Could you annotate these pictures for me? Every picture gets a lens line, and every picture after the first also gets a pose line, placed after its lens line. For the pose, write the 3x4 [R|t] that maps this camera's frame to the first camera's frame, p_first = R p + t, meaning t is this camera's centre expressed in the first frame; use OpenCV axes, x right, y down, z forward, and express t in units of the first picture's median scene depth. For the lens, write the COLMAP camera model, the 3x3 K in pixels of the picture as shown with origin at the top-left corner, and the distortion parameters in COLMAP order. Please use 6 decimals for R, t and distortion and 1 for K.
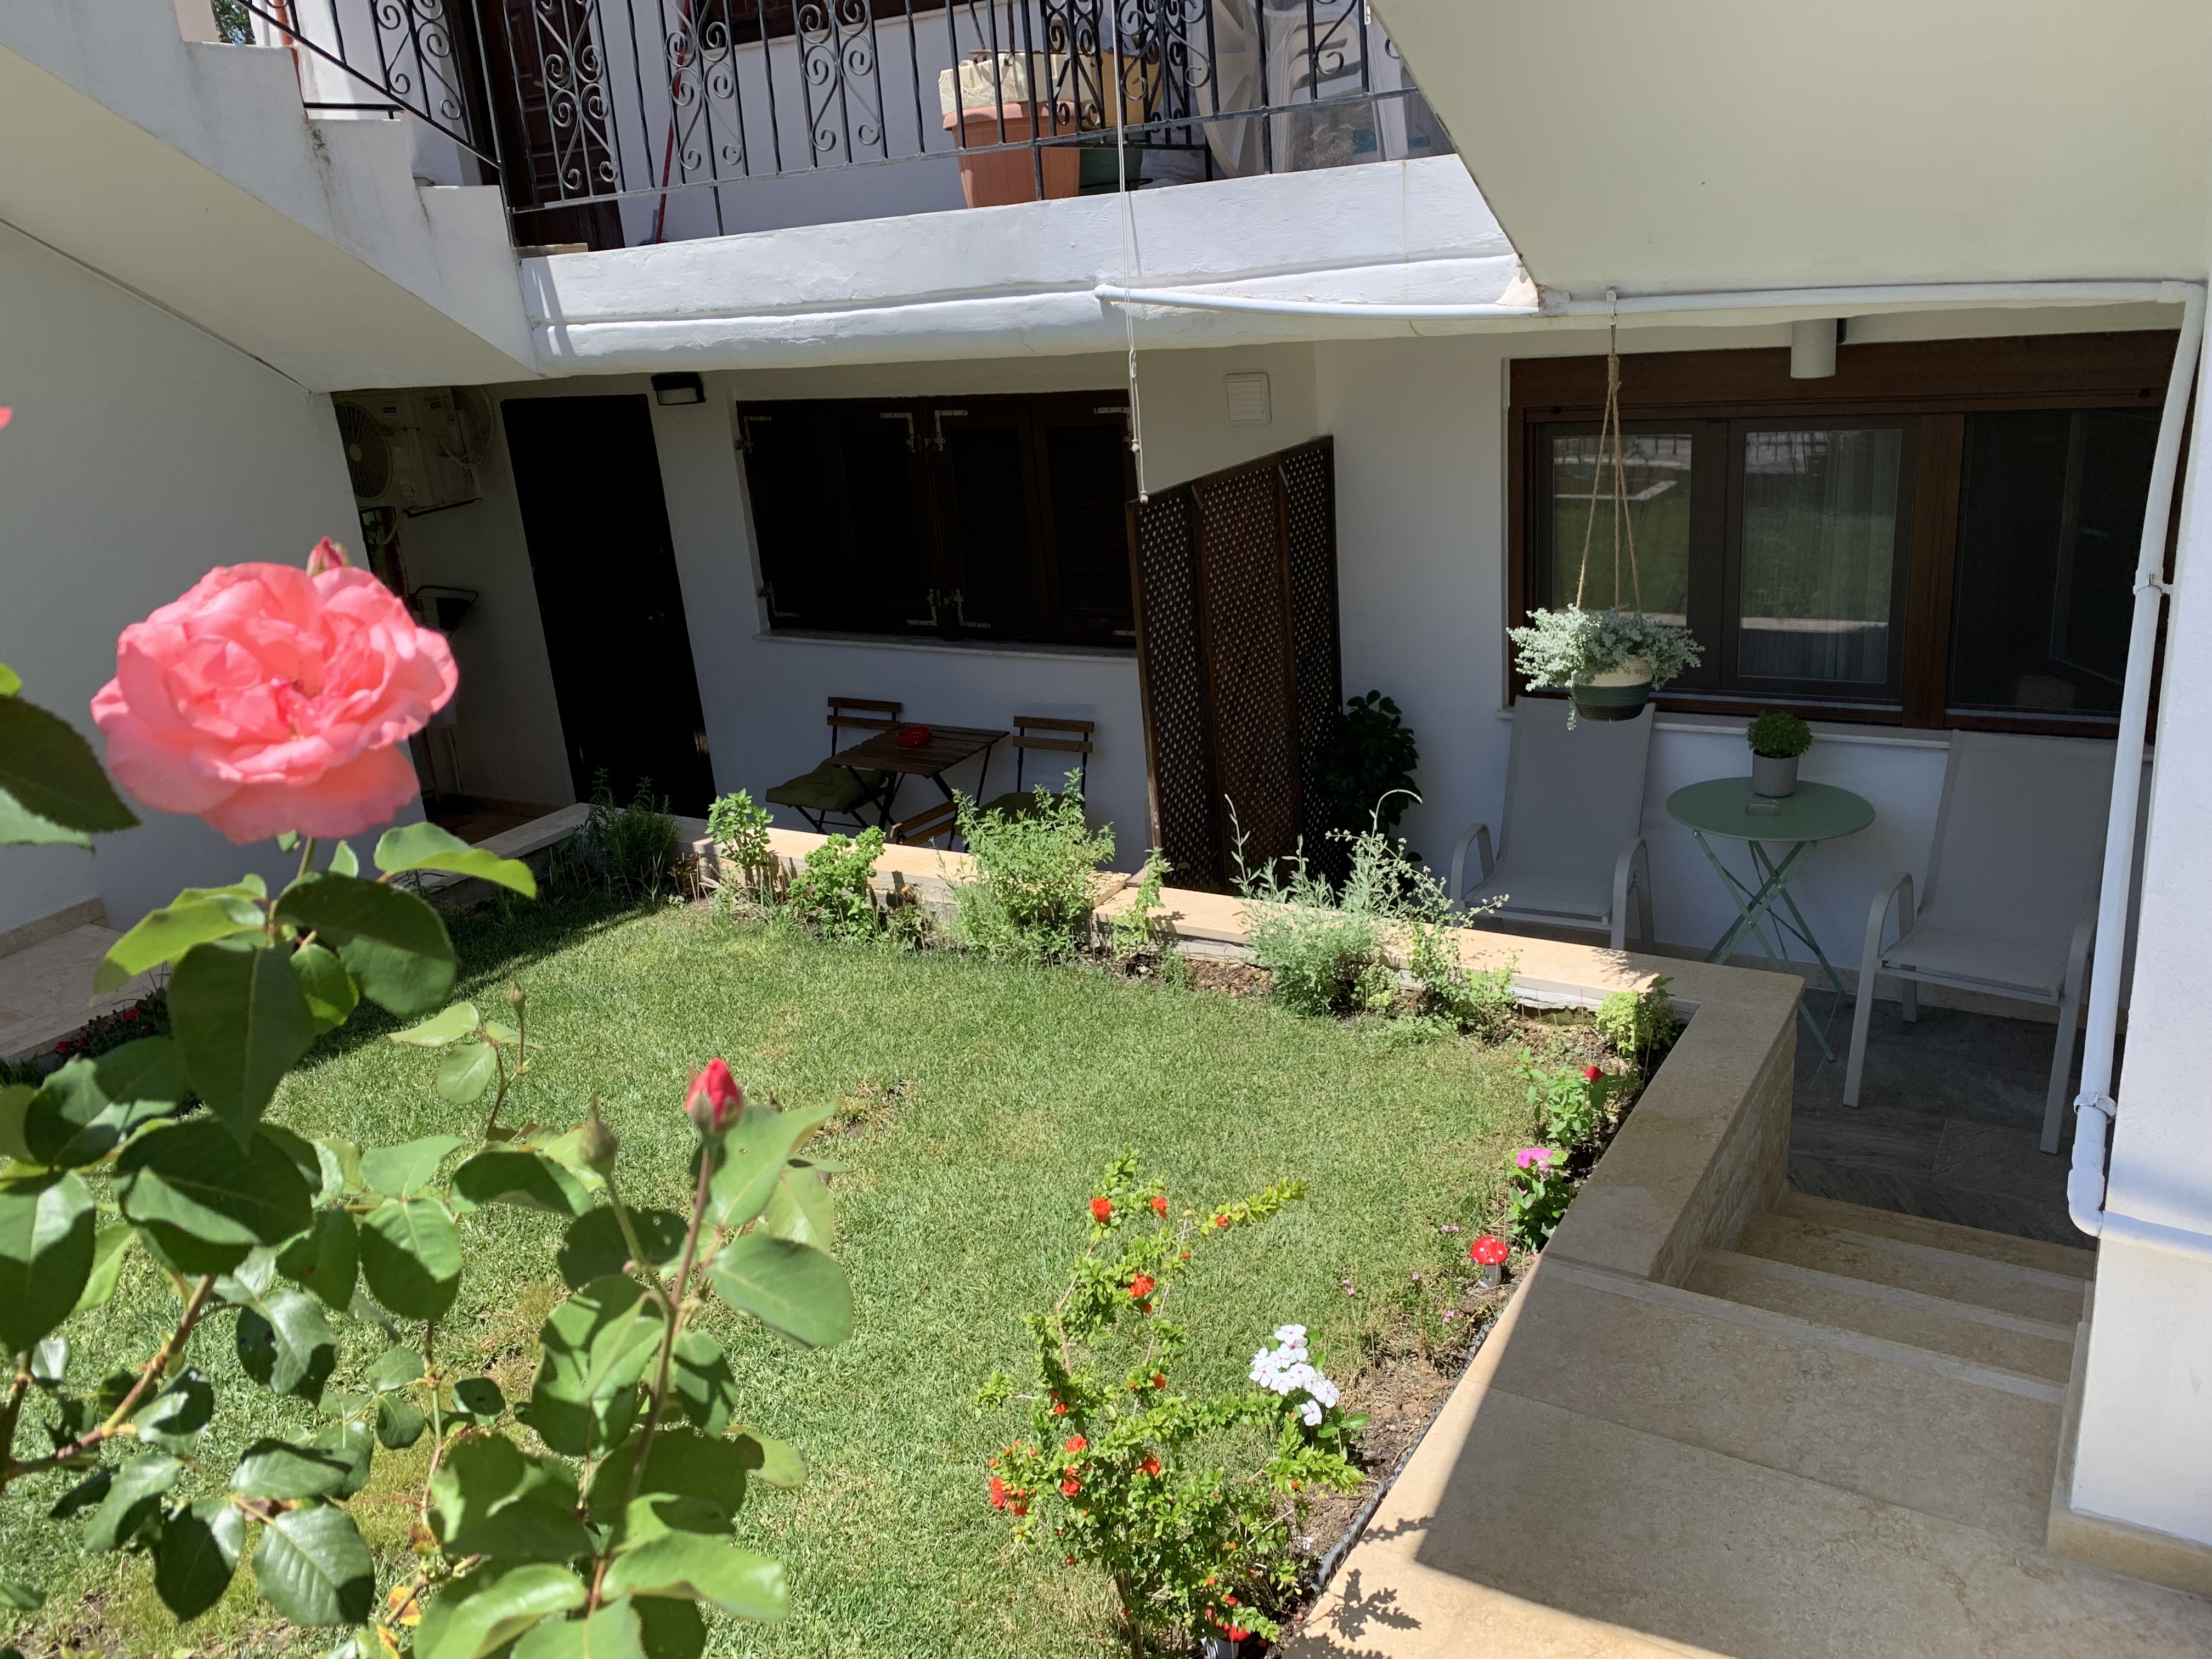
lens RADIAL K [[1657.1, 0, 1138.3], [0, 1657.1, 828.6], [0, 0, 1]] dist [0.023796, -0.012650]
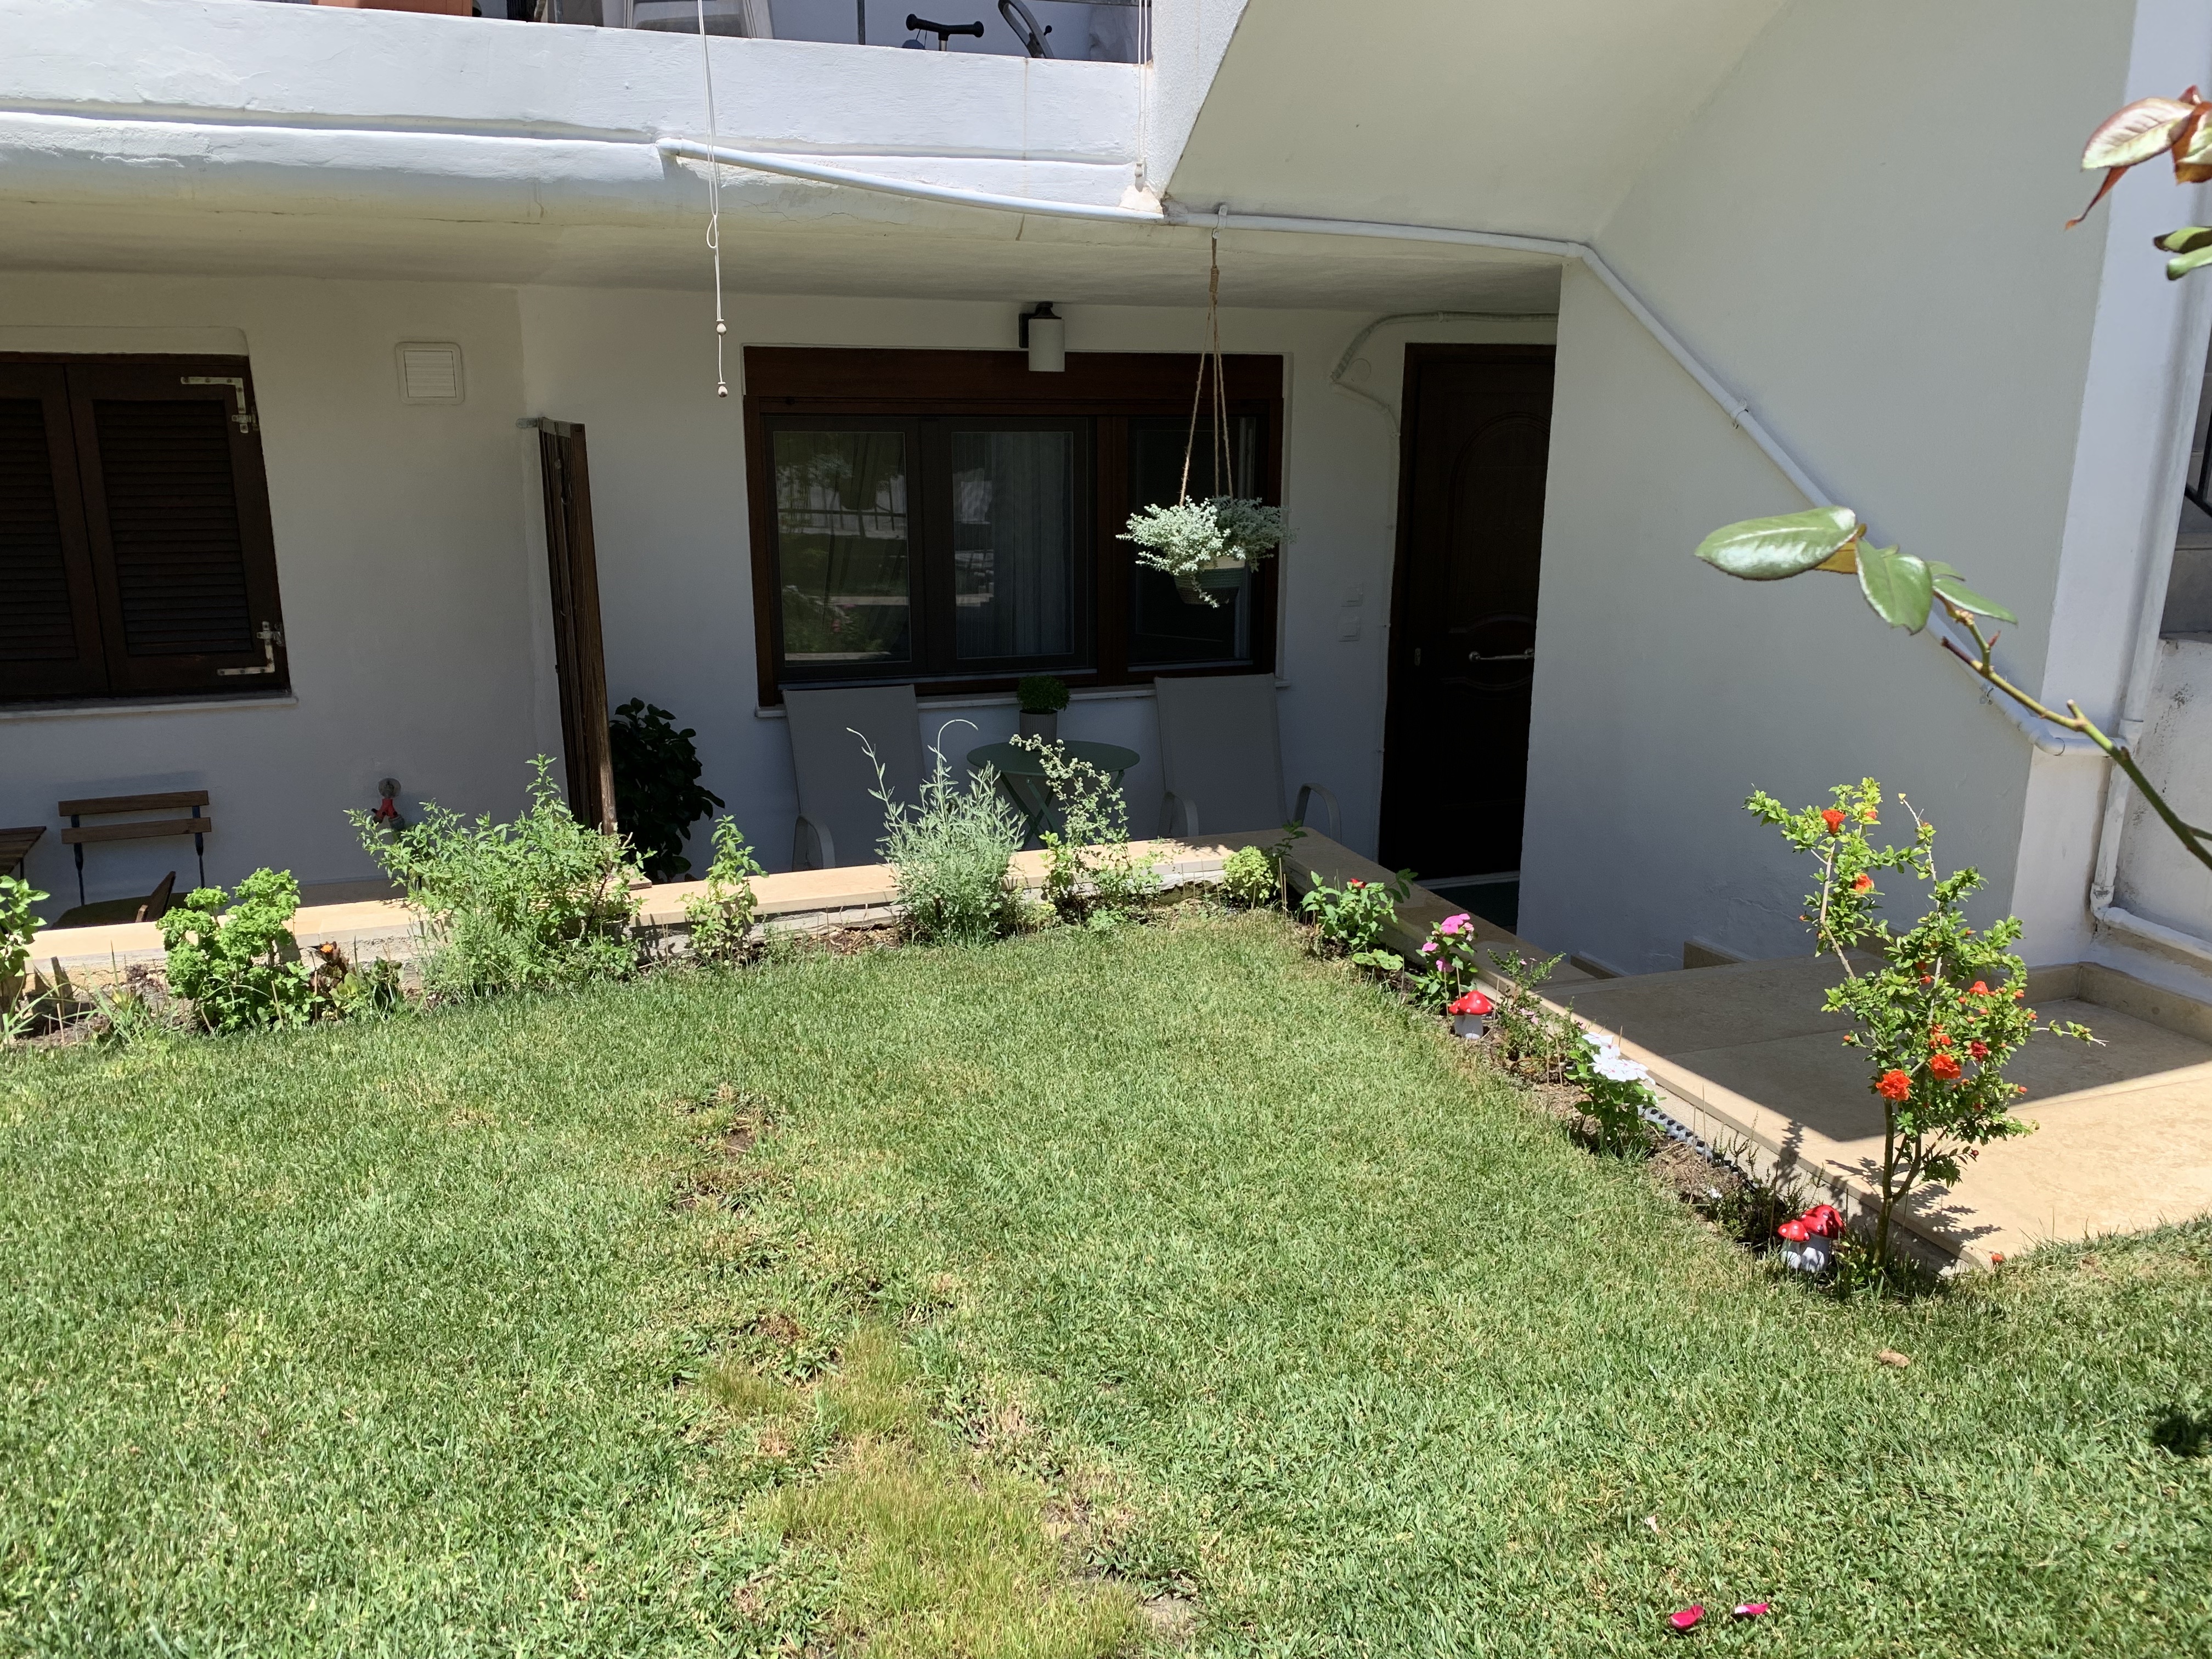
lens RADIAL K [[1657.1, 0, 1138.3], [0, 1657.1, 828.6], [0, 0, 1]] dist [0.023796, -0.012650]
pose [[0.641270, -0.116788, 0.758375, -0.542799], [0.199066, 0.979831, -0.017436, 0.081633], [-0.741043, 0.162148, 0.651585, 0.310396]]
